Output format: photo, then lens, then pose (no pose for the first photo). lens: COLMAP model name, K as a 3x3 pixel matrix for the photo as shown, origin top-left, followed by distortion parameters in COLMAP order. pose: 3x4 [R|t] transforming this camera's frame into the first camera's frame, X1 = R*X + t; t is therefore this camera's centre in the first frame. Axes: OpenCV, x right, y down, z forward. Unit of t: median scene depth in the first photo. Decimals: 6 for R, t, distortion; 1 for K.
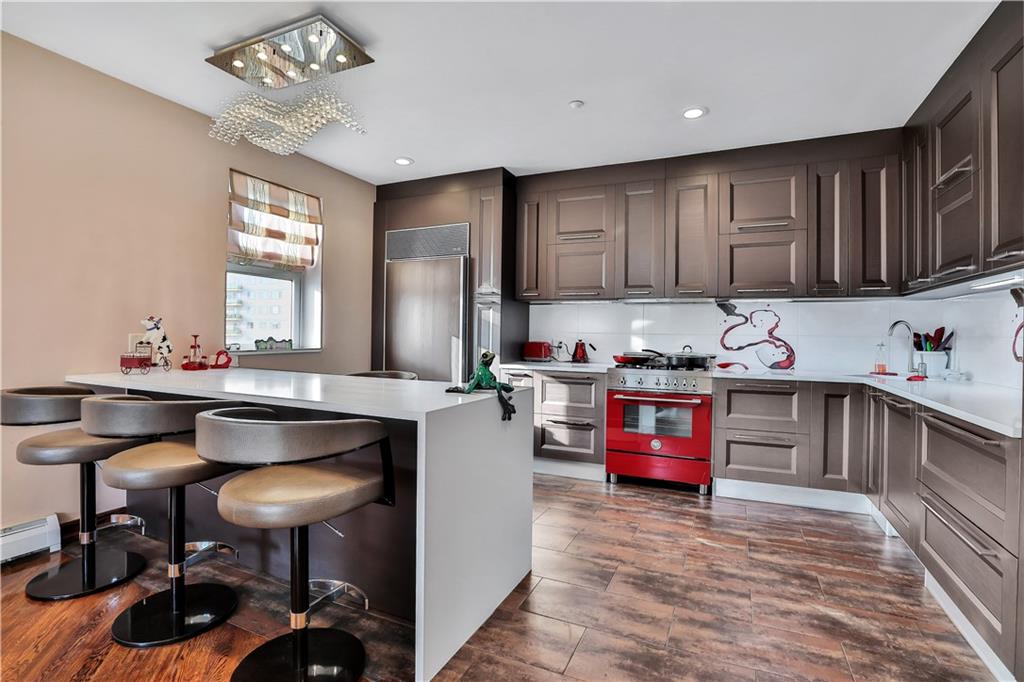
lens RADIAL K [[480.8, 0, 512.4], [0, 480.8, 332.1], [0, 0, 1]] dist [-0.052676, 0.028256]
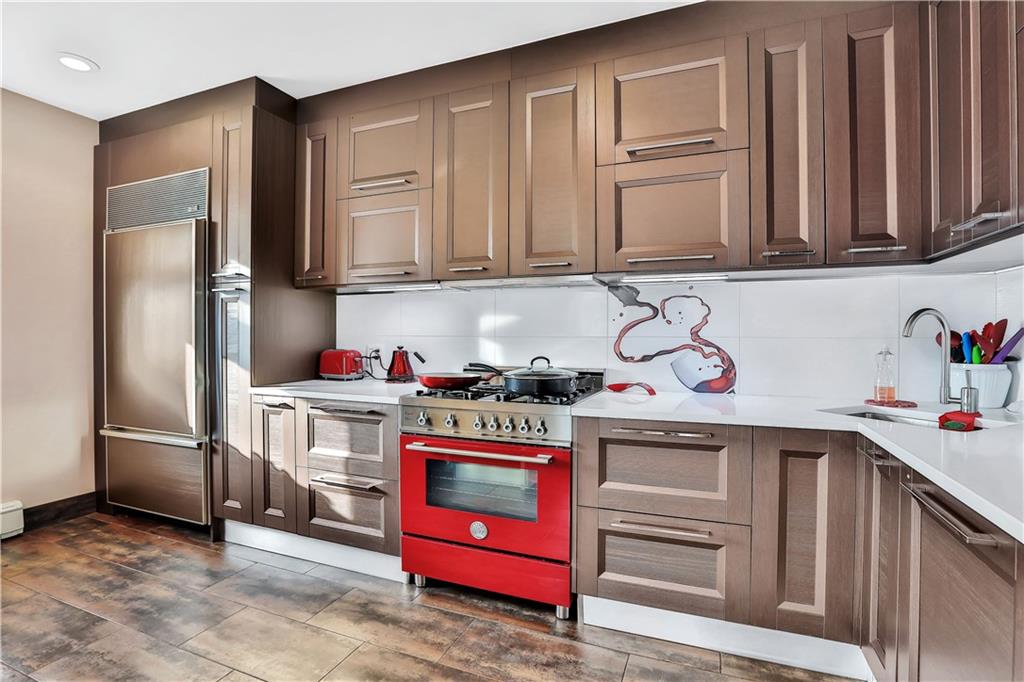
lens RADIAL K [[461.1, 0, 478.0], [0, 461.1, 335.0], [0, 0, 1]] dist [-0.022517, 0.000980]
pose [[0.999083, -0.011219, -0.041315, 0.304005], [0.011508, 0.999911, 0.006762, -0.003192], [0.041236, -0.007232, 0.999123, 0.419395]]
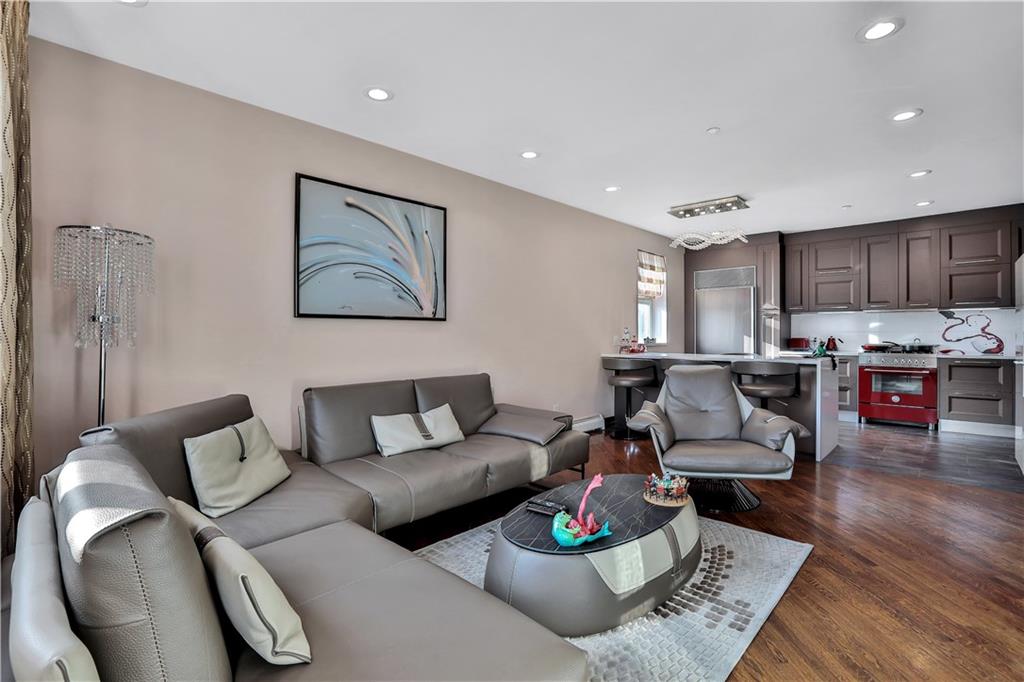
lens RADIAL K [[469.9, 0, 512.0], [0, 469.9, 334.9], [0, 0, 1]] dist [-0.036298, 0.009494]
pose [[0.946262, -0.013271, -0.323128, -0.418489], [0.014399, 0.999896, 0.001101, -0.005462], [0.323080, -0.005695, 0.946355, -0.888700]]
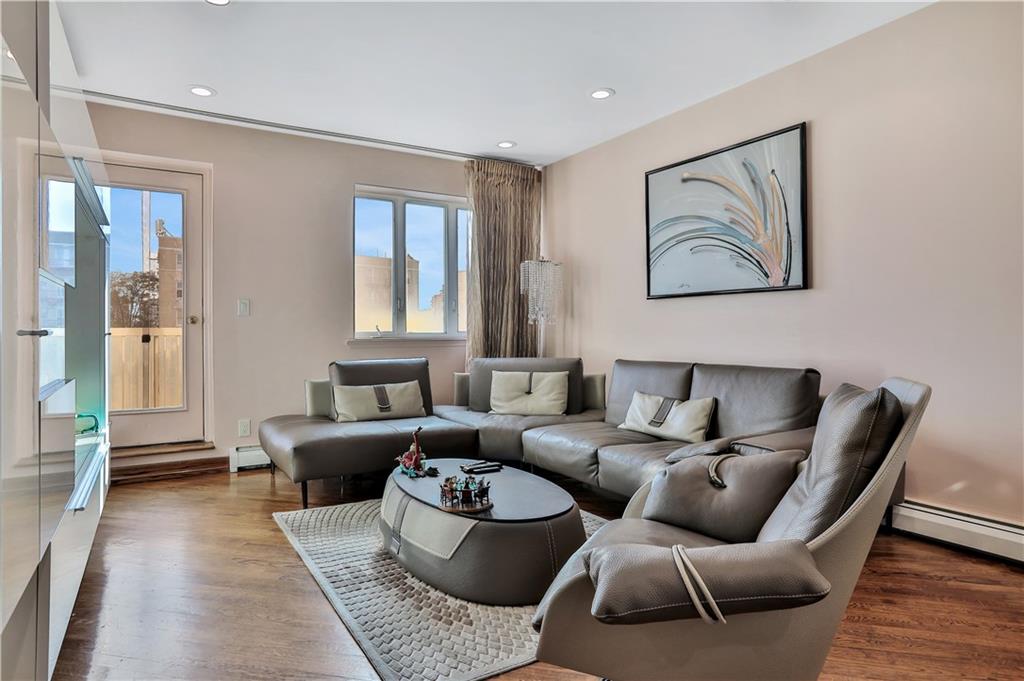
lens RADIAL K [[595.7, 0, 511.2], [0, 595.7, 328.0], [0, 0, 1]] dist [-0.005042, -0.000254]
pose [[-0.554618, -0.012910, -0.832005, 0.101306], [-0.000525, 0.999885, -0.015165, 0.034770], [0.832105, -0.007974, -0.554561, 0.197533]]
